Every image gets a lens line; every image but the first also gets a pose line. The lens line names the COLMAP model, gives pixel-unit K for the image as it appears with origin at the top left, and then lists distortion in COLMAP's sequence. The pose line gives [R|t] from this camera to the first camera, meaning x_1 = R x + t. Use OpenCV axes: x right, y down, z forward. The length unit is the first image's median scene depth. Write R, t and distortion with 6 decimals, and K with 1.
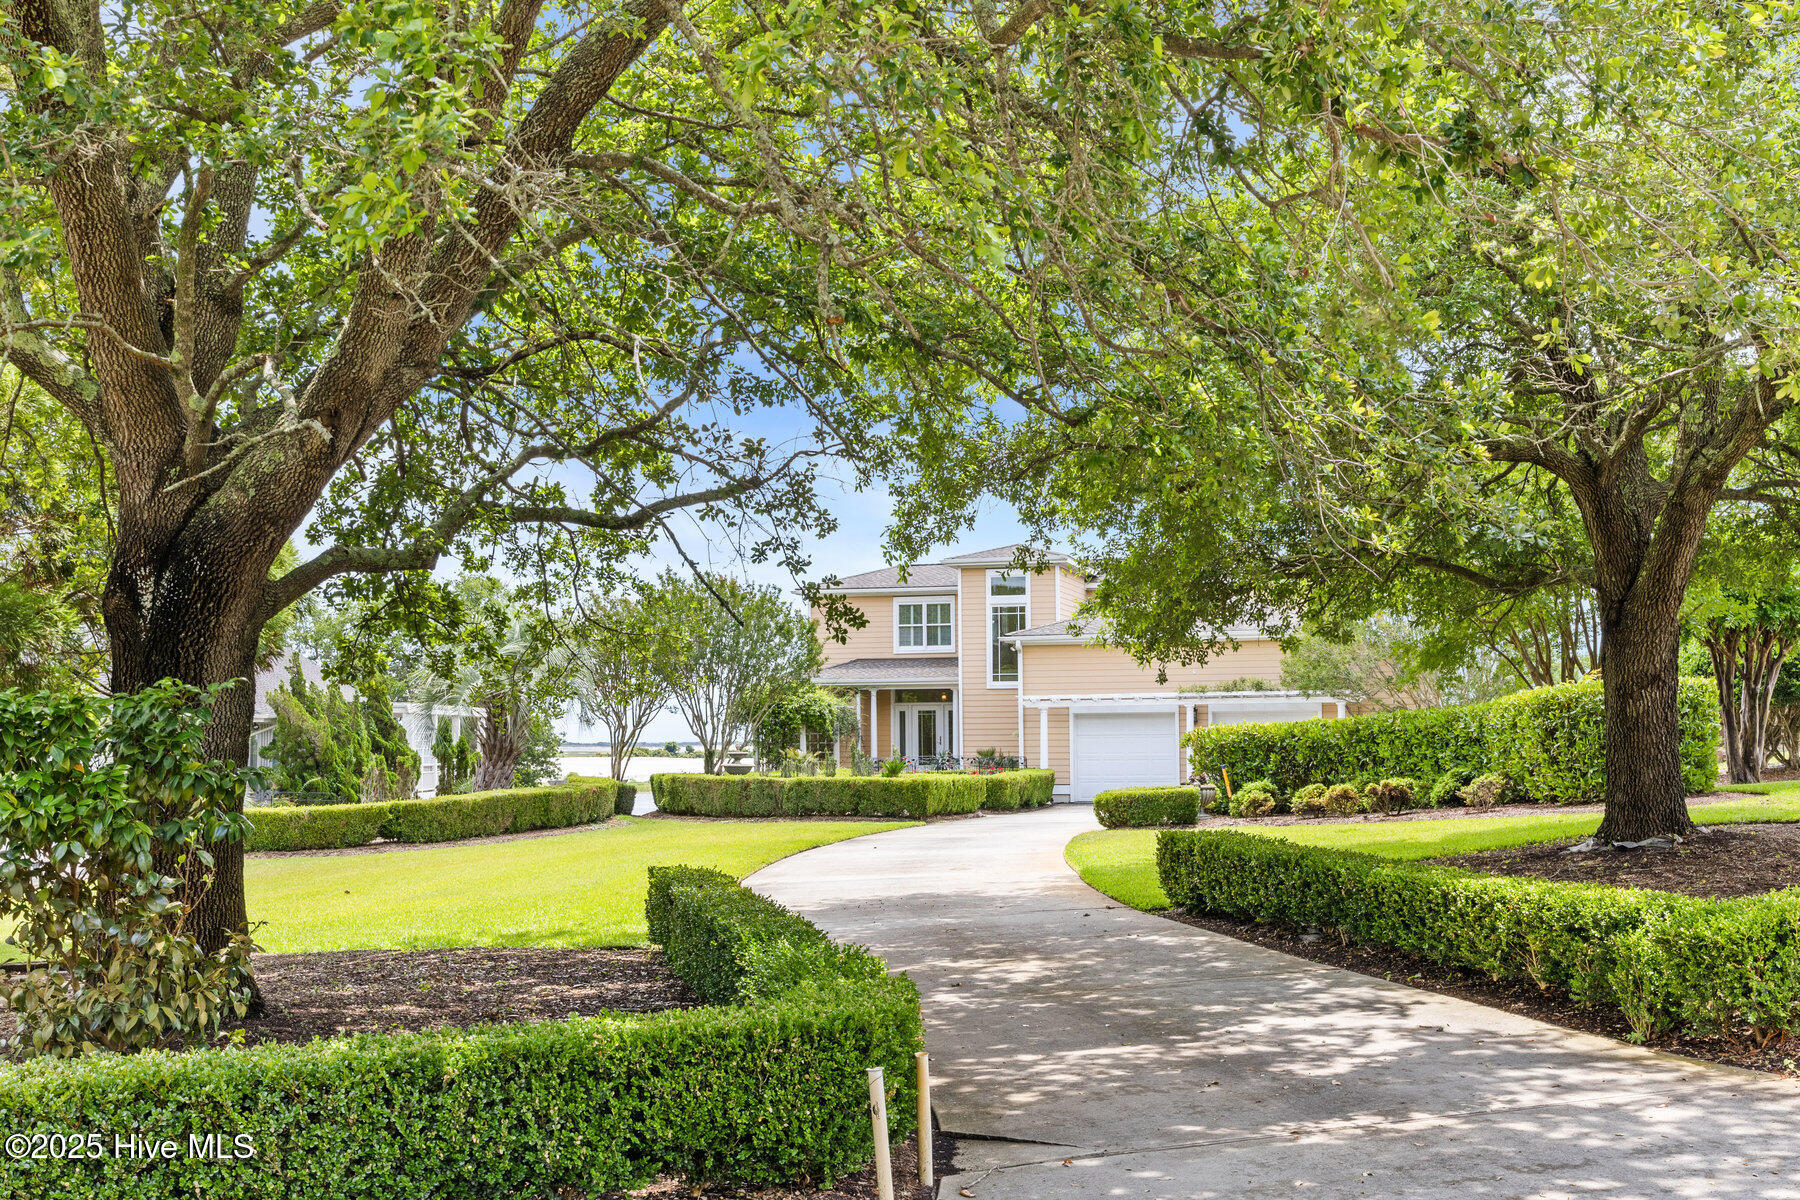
lens RADIAL K [[2026.0, 0, 900.0], [0, 2026.0, 600.0], [0, 0, 1]] dist [0.007935, 0.004049]
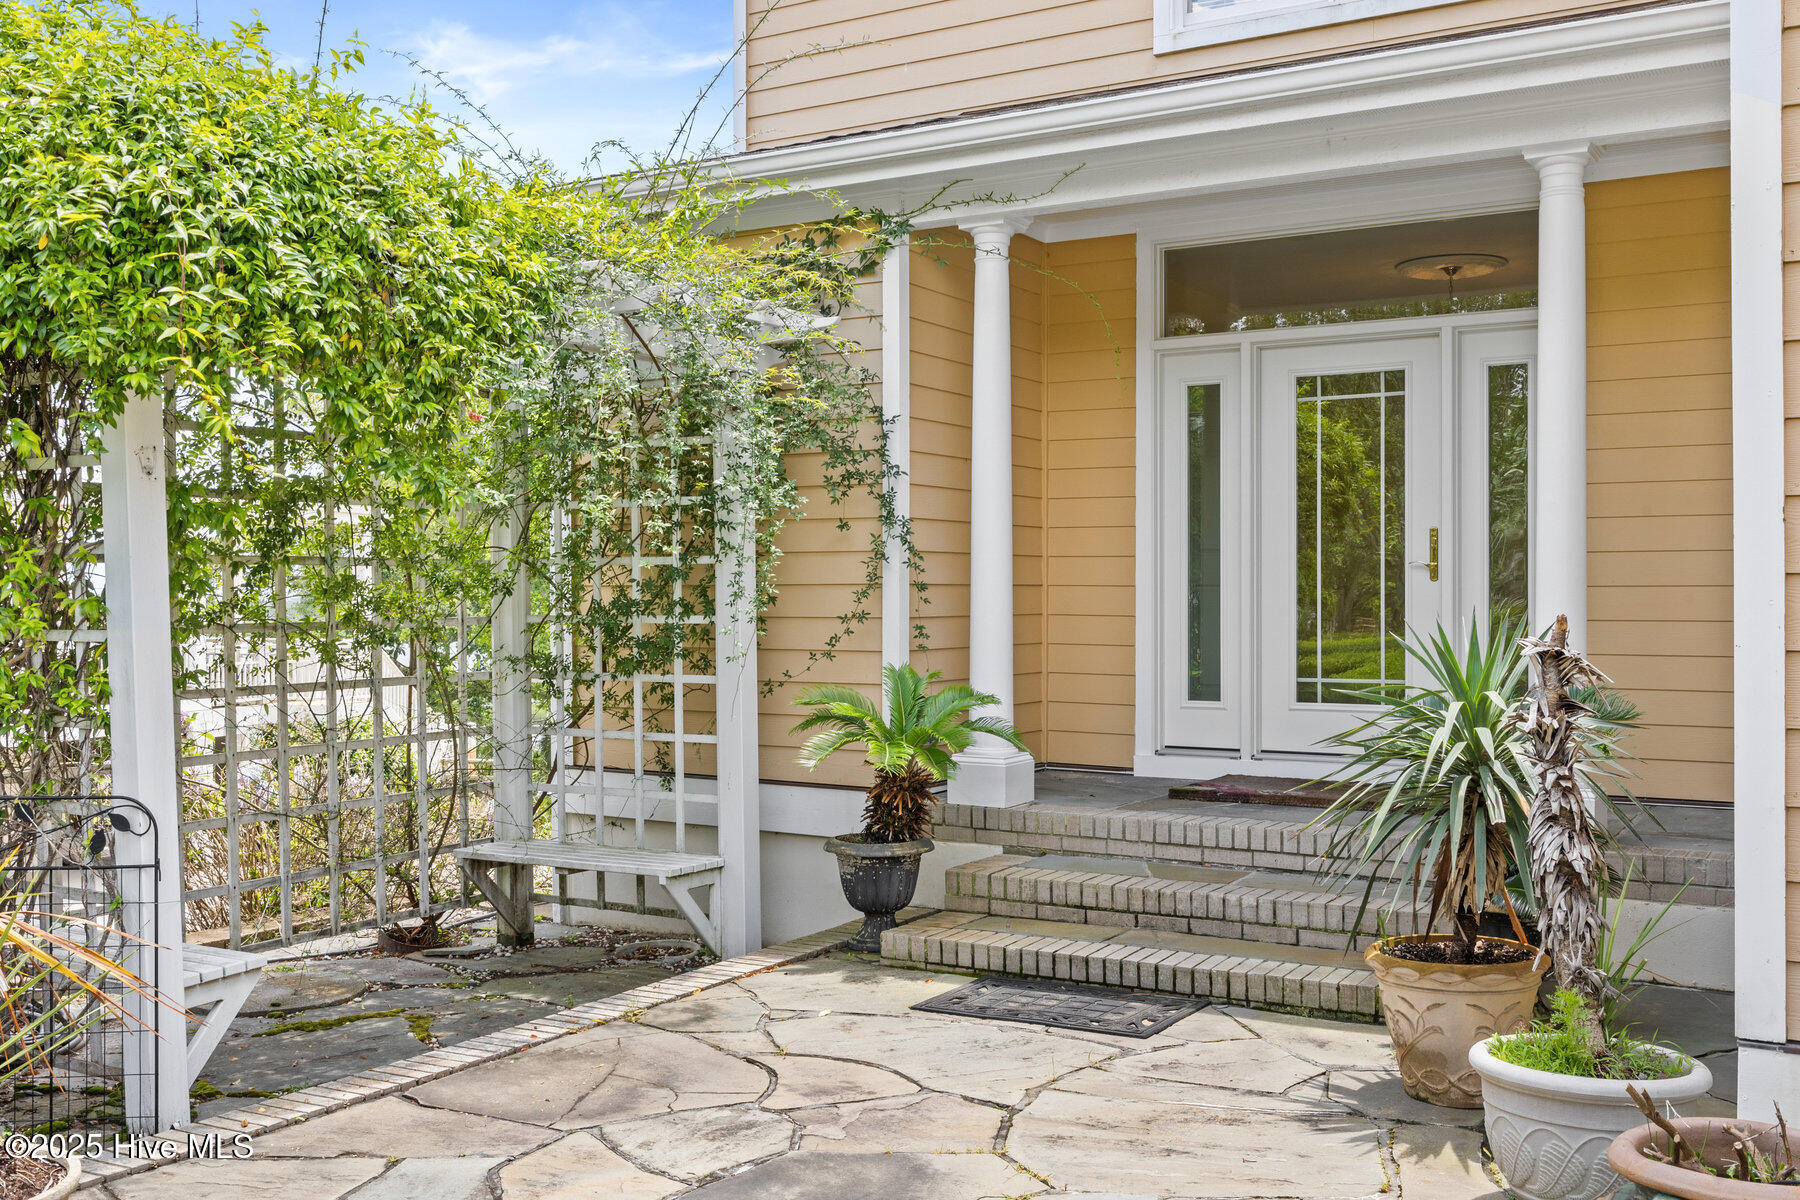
lens RADIAL K [[1719.3, 0, 900.0], [0, 1719.3, 600.0], [0, 0, 1]] dist [0.002796, 0.001983]
pose [[0.961866, 0.016027, -0.273052, 0.019000], [0.000201, 0.998240, 0.059303, 0.074472], [0.273522, -0.057097, 0.960170, 0.991252]]
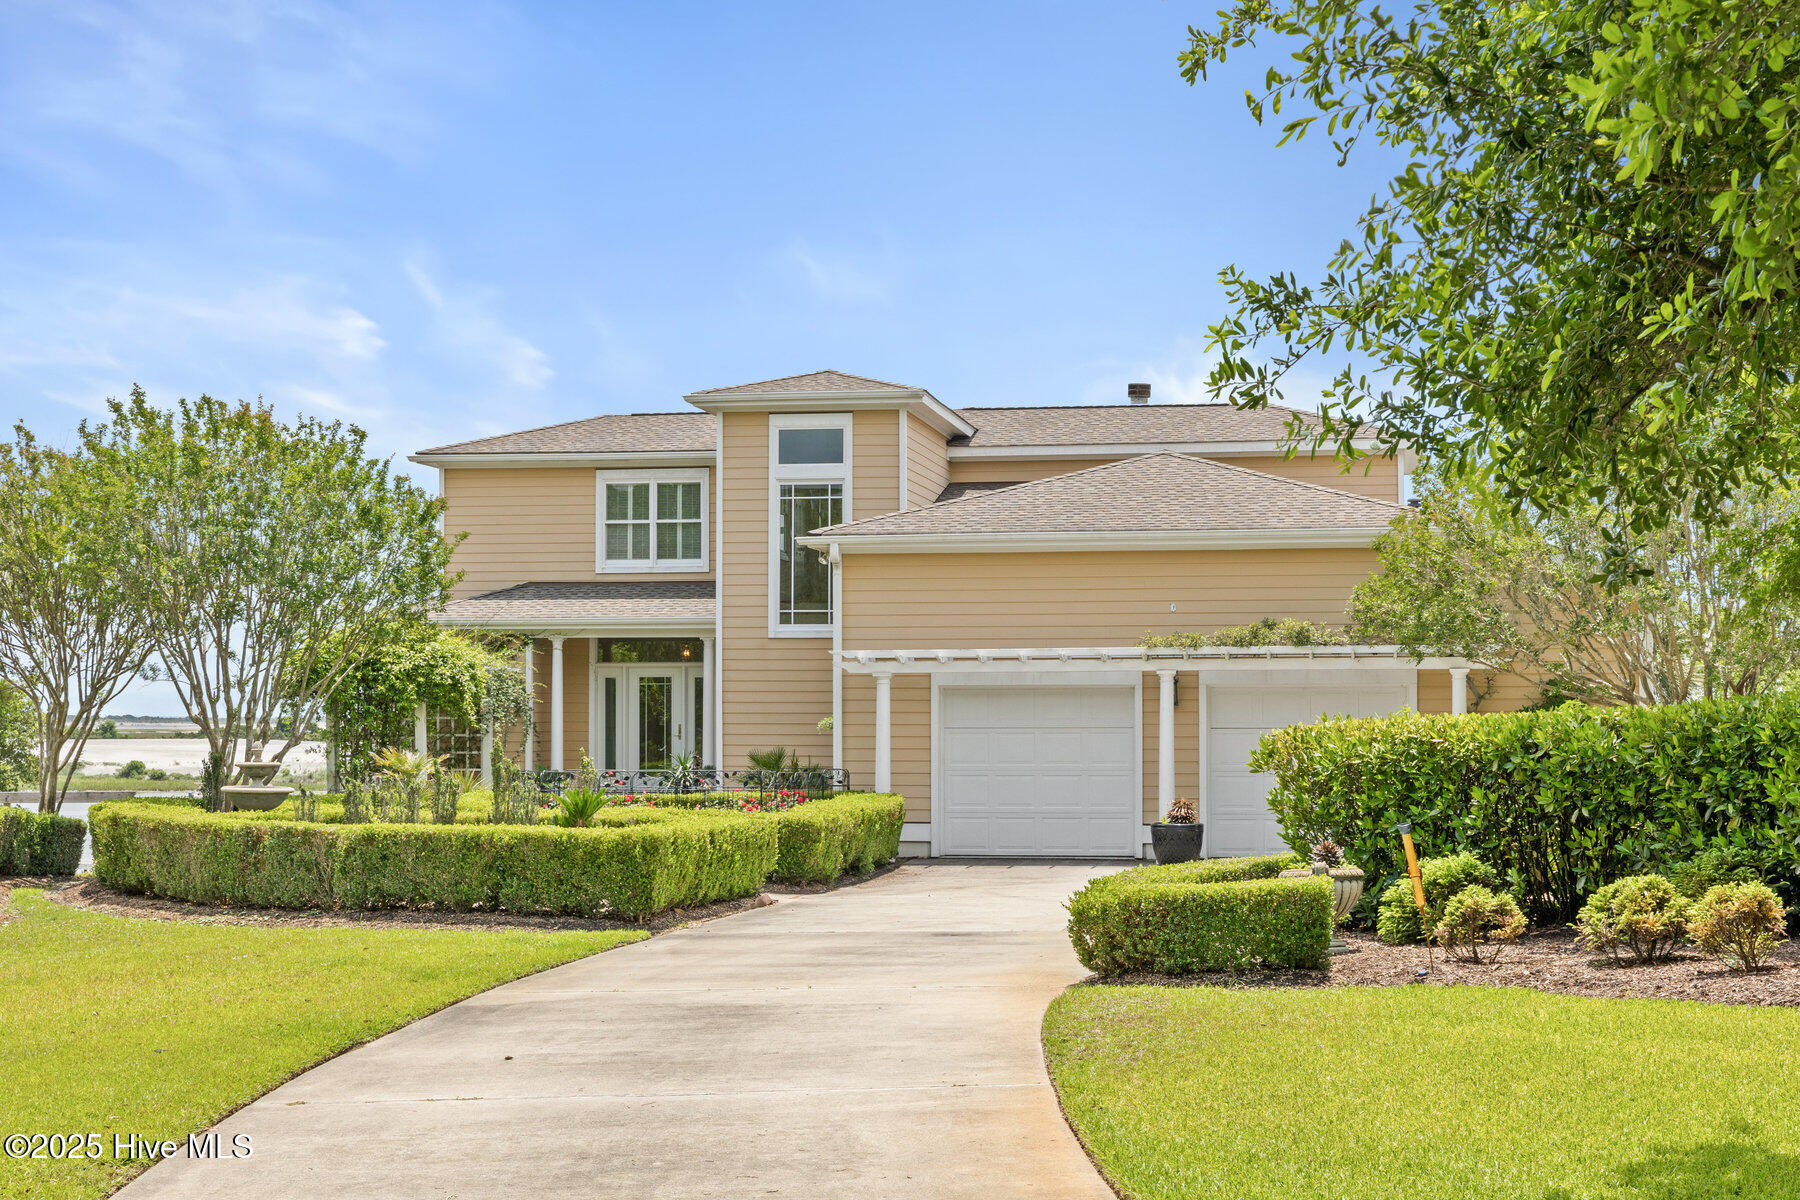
lens RADIAL K [[2815.7, 0, 900.0], [0, 2815.7, 600.0], [0, 0, 1]] dist [-0.045509, -0.059661]
pose [[0.994982, 0.011083, 0.099436, 0.003674], [-0.013802, 0.999548, 0.026694, 0.014474], [-0.099095, -0.027933, 0.994686, 0.277261]]
